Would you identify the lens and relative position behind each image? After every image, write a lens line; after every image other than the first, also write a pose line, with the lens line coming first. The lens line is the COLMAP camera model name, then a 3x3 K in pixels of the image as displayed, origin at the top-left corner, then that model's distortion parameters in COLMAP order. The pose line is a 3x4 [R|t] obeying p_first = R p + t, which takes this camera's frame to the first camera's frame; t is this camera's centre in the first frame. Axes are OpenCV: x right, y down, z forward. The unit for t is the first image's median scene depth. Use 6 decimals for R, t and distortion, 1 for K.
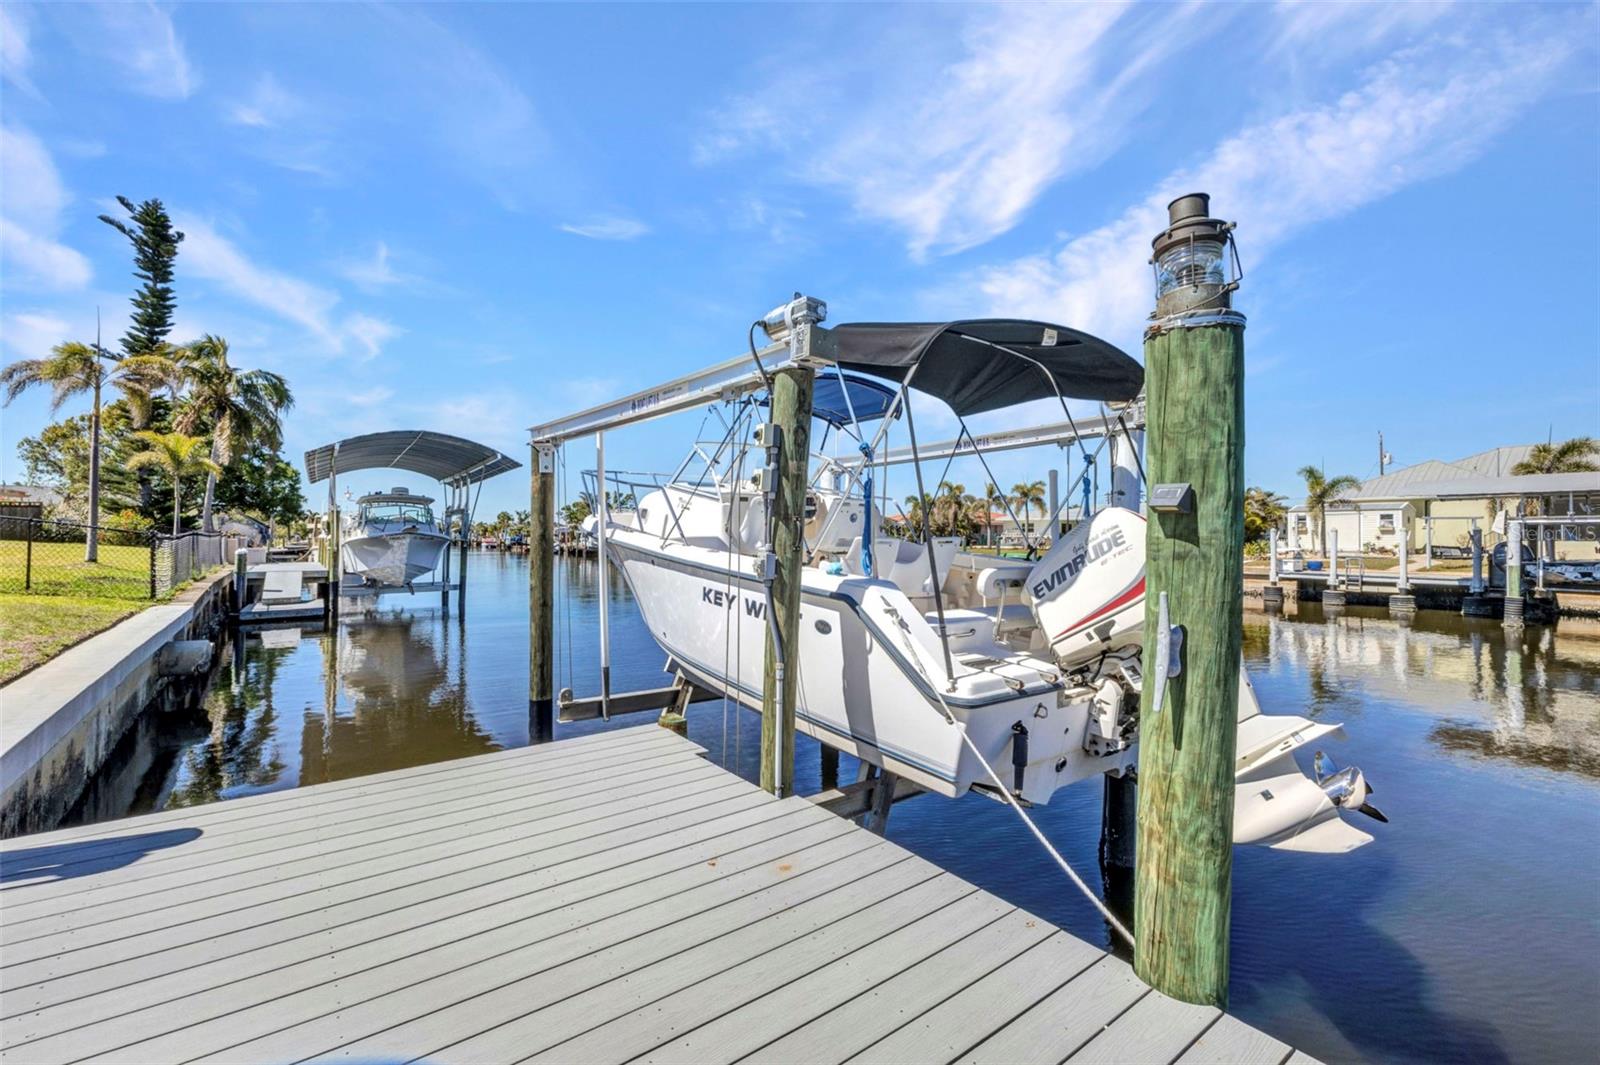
lens RADIAL K [[684.1, 0, 808.7], [0, 684.1, 531.2], [0, 0, 1]] dist [0.004433, 0.000108]
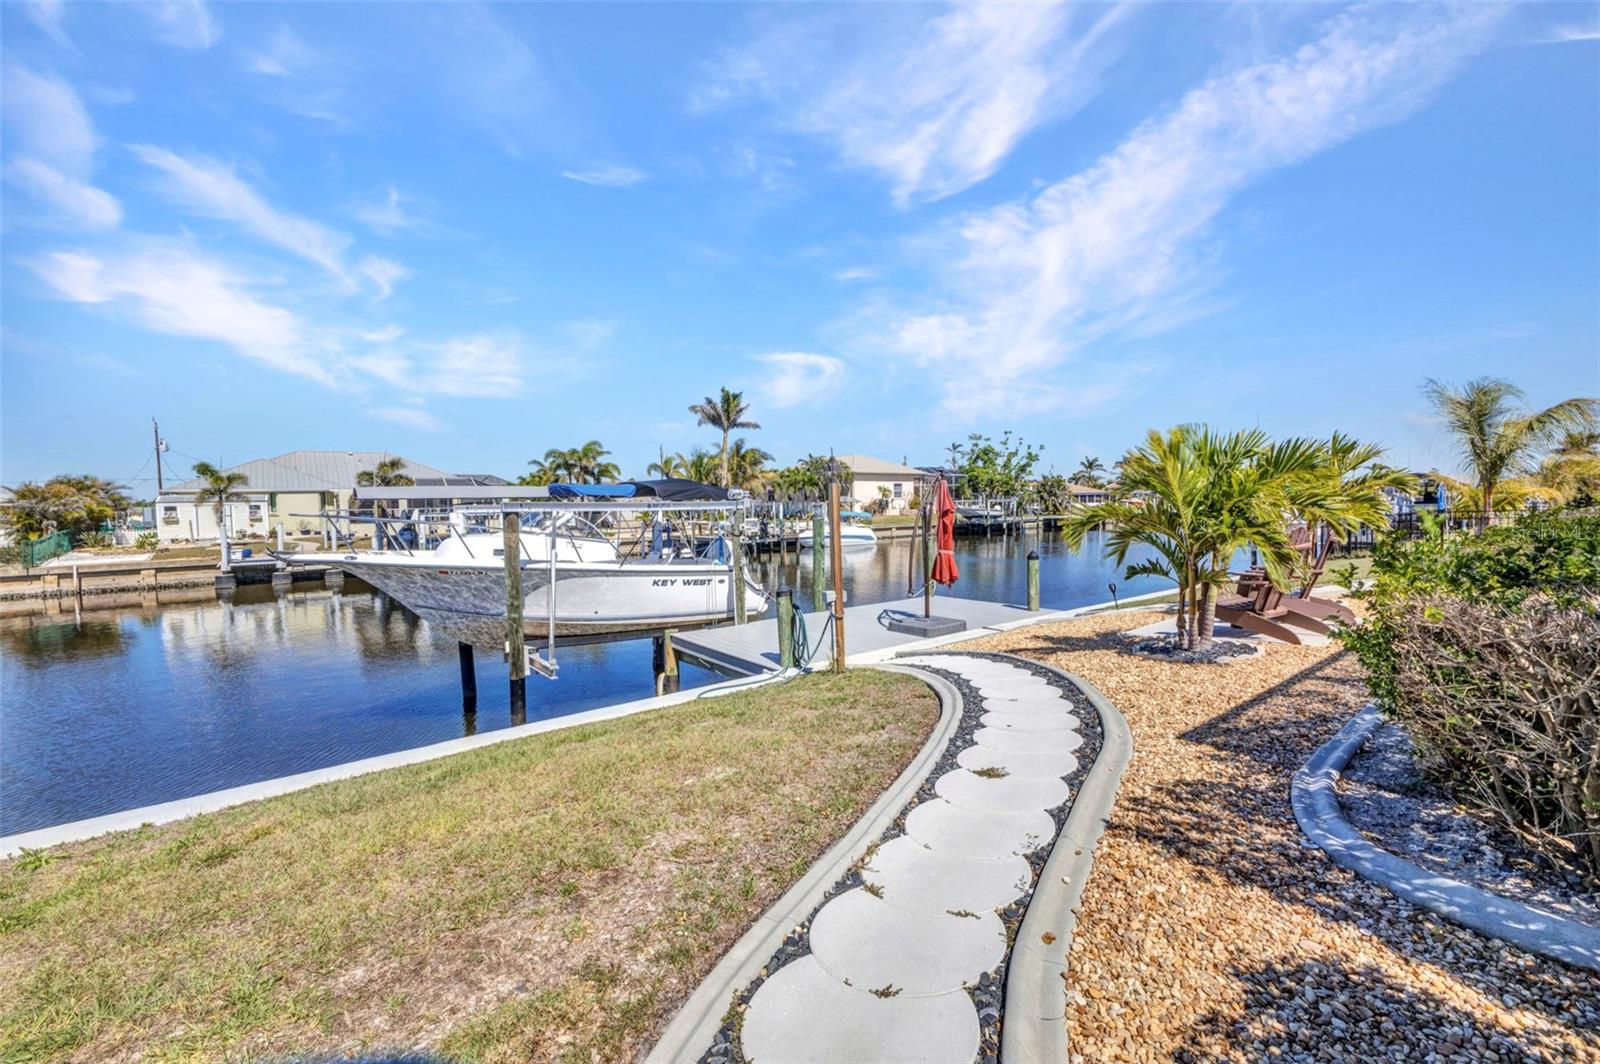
lens RADIAL K [[673.5, 0, 804.9], [0, 673.5, 522.6], [0, 0, 1]] dist [0.011233, -0.000582]
pose [[-0.016744, -0.036177, 0.999205, -2.295378], [0.010487, 0.999284, 0.036355, -0.182332], [-0.999805, 0.011088, -0.016353, 0.467902]]
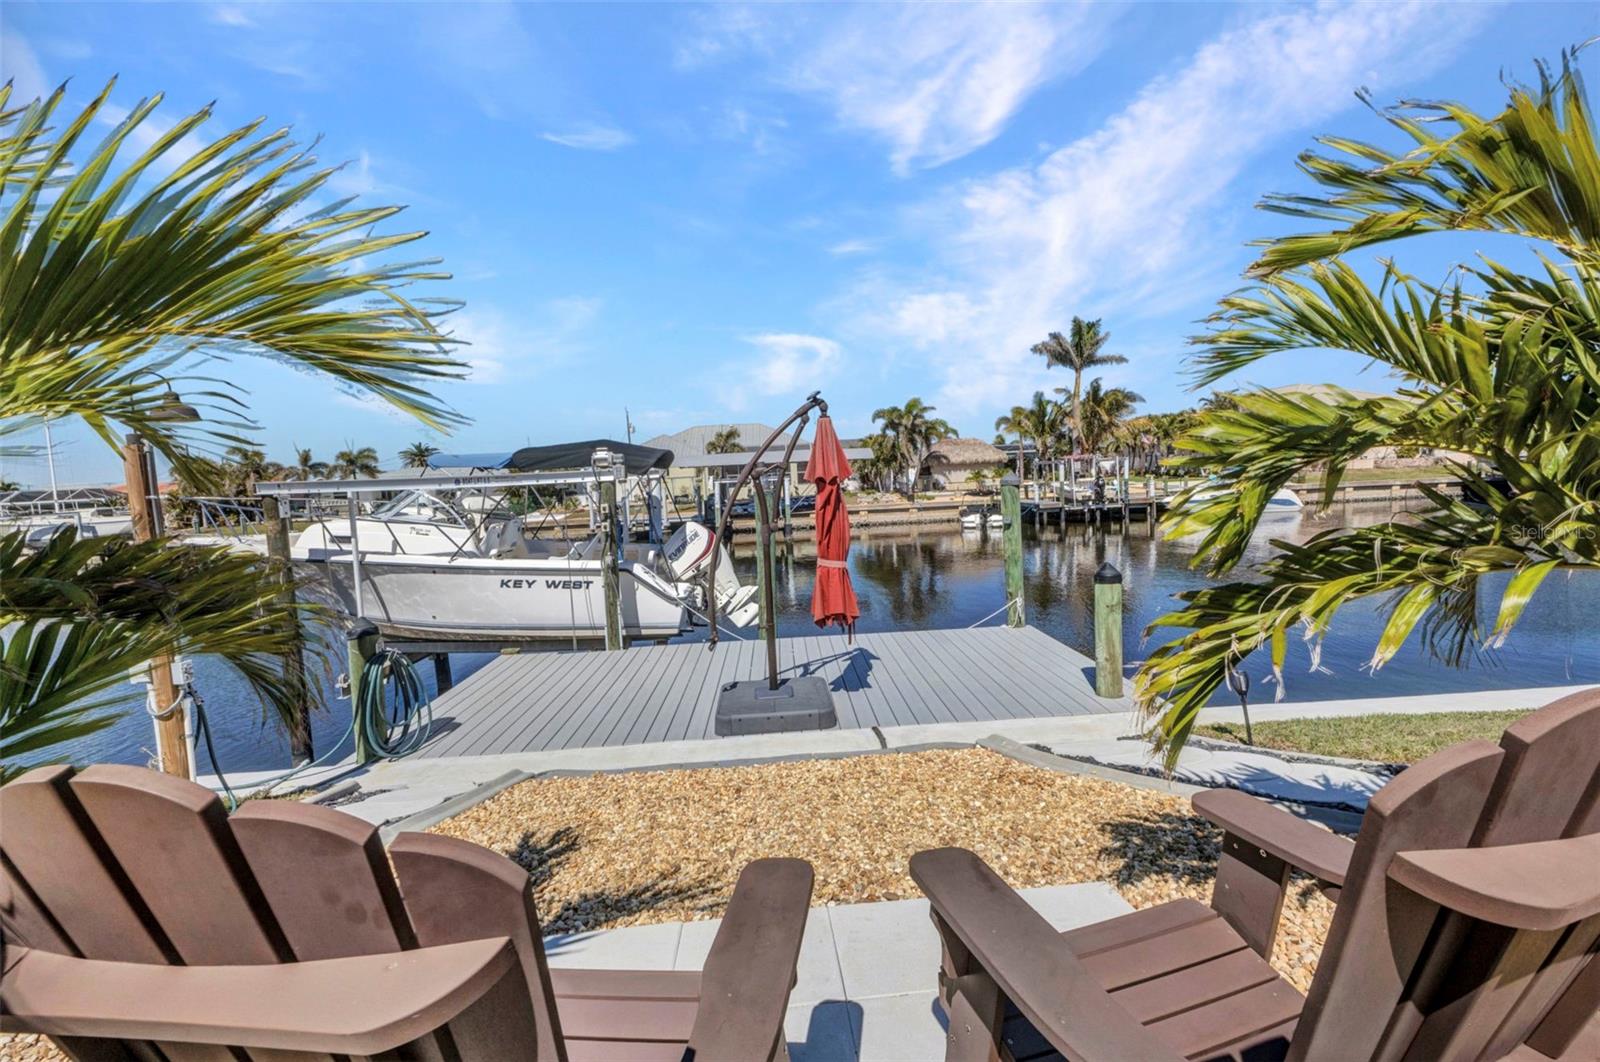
lens RADIAL K [[690.7, 0, 807.9], [0, 690.7, 529.0], [0, 0, 1]] dist [0.012758, -0.000440]
pose [[0.561816, -0.098034, 0.821433, -1.092349], [0.042901, 0.995070, 0.089415, -0.166701], [-0.826149, -0.014995, 0.563252, -0.643763]]
